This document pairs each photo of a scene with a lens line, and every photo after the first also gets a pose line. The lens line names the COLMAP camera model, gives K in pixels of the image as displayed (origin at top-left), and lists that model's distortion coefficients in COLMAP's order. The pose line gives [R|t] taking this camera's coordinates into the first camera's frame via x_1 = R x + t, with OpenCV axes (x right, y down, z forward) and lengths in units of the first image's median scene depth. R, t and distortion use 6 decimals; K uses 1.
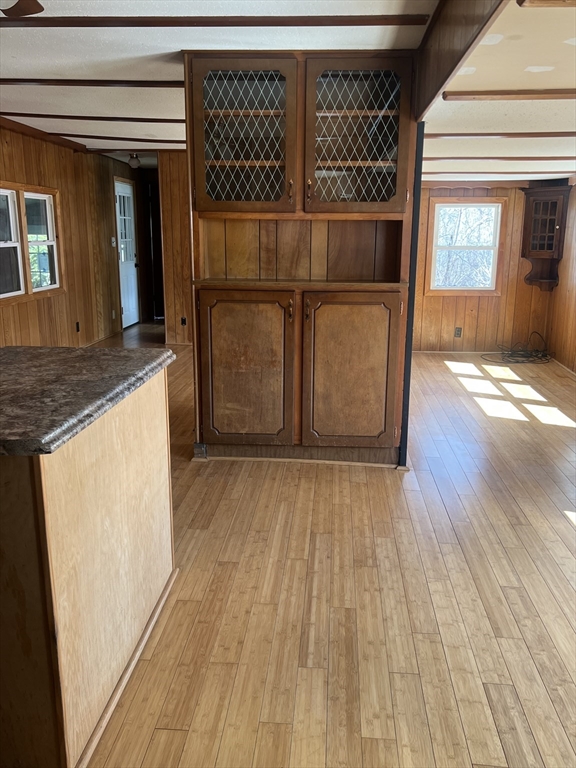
lens RADIAL K [[646.5, 0, 288.2], [0, 646.5, 383.8], [0, 0, 1]] dist [0.037479, -0.050400]
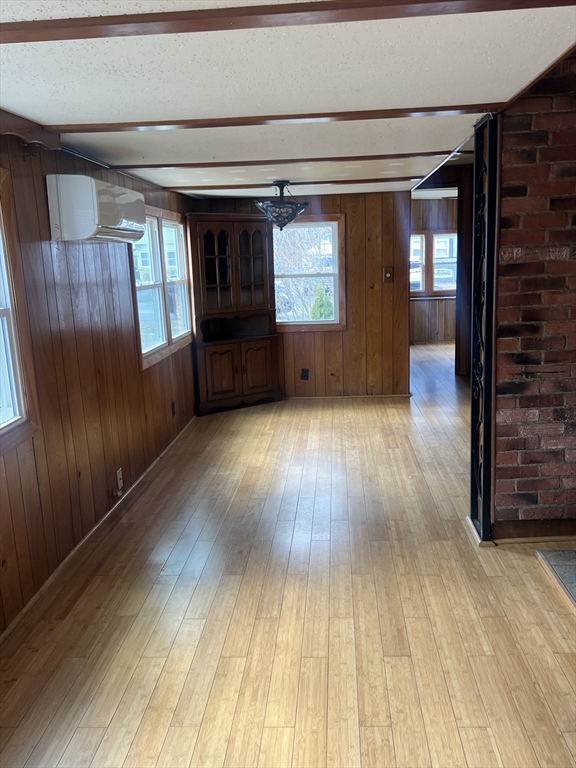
lens RADIAL K [[646.5, 0, 284.6], [0, 646.5, 383.5], [0, 0, 1]] dist [0.037479, -0.050400]
pose [[-0.999333, 0.035154, 0.009861, 0.584877], [0.036051, 0.907376, 0.418771, -0.576316], [0.005774, 0.418847, -0.908038, 2.410643]]
